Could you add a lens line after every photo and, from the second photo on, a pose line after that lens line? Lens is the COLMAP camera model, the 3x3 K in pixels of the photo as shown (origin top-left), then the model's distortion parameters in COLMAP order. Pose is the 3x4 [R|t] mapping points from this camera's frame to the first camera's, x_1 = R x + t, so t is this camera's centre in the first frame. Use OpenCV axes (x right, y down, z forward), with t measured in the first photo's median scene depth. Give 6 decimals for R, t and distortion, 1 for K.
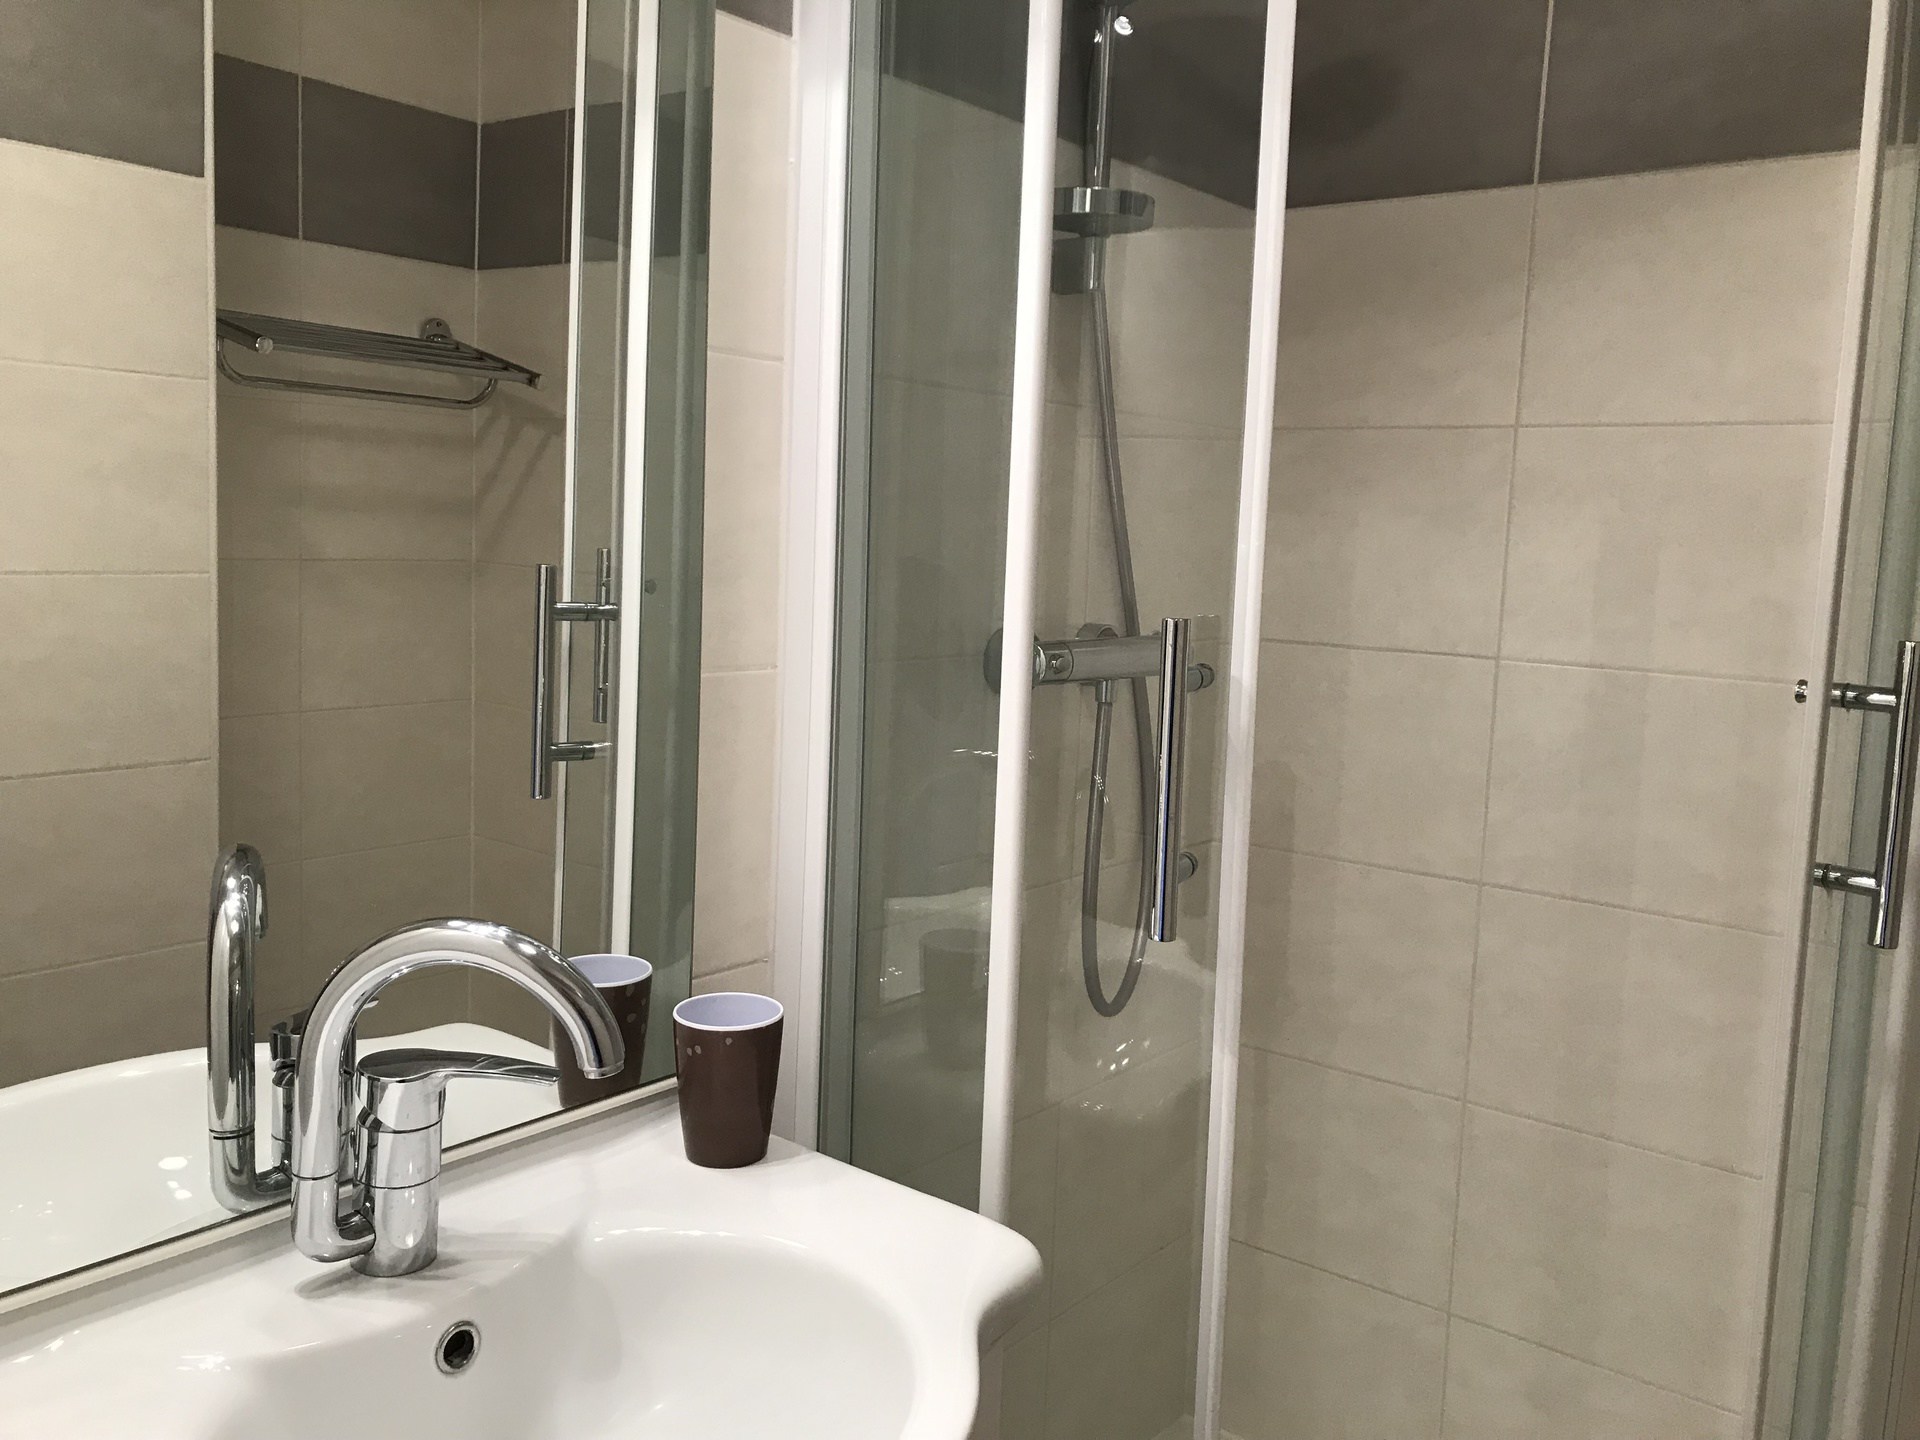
lens RADIAL K [[1570.7, 0, 937.8], [0, 1570.7, 708.3], [0, 0, 1]] dist [0.012958, -0.012399]
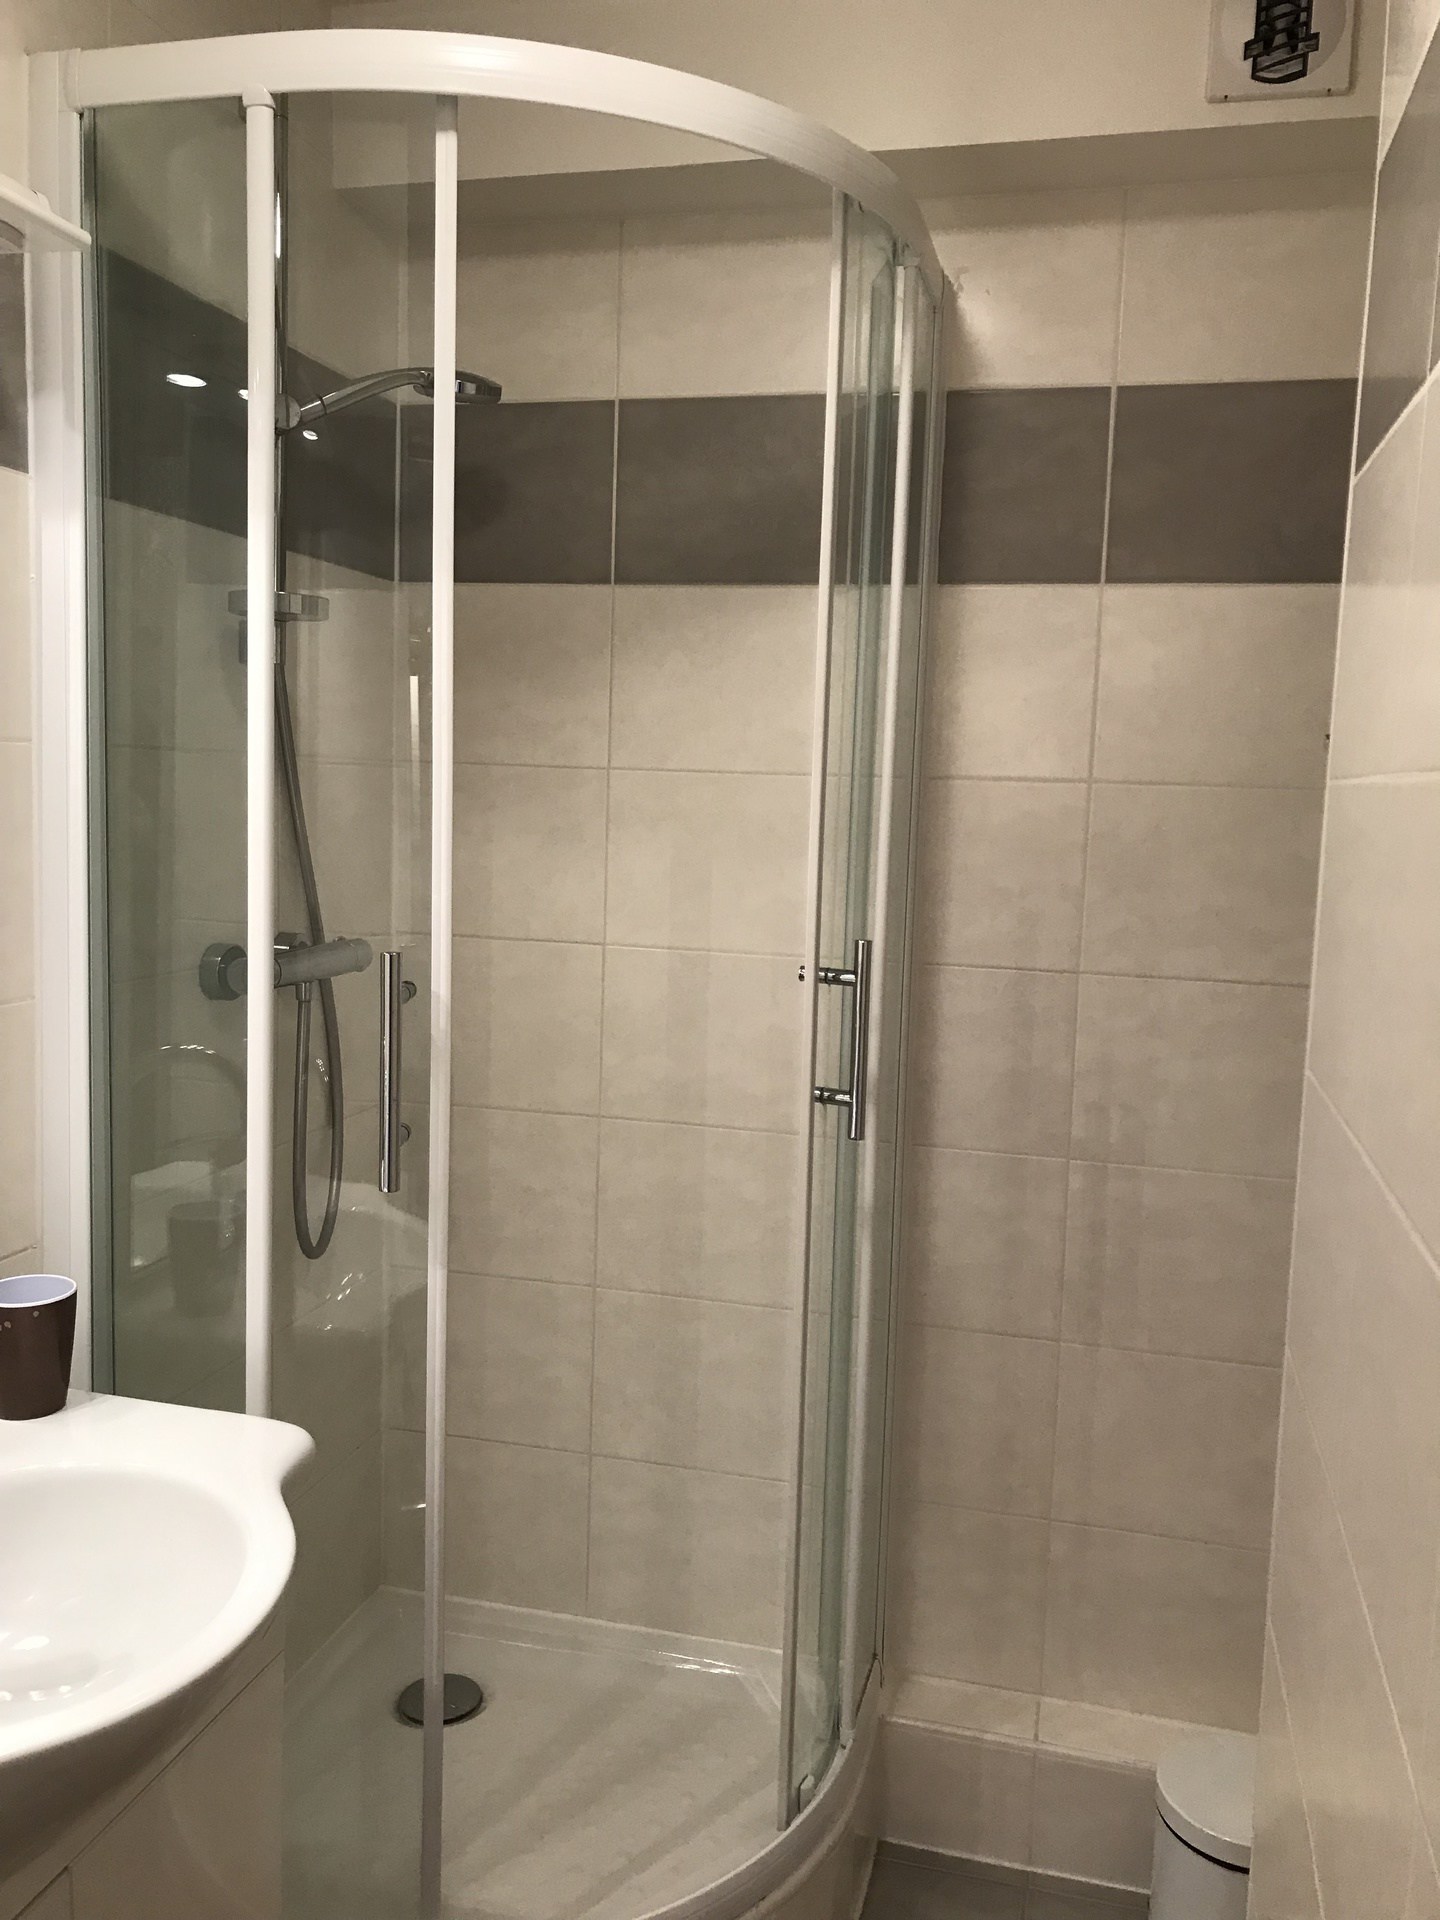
lens RADIAL K [[1570.7, 0, 754.9], [0, 1570.7, 959.4], [0, 0, 1]] dist [0.012958, -0.012399]
pose [[0.899175, -0.053146, 0.434350, -0.125146], [0.047940, 0.998587, 0.022940, -0.054519], [-0.434955, 0.000195, 0.900452, -0.291779]]
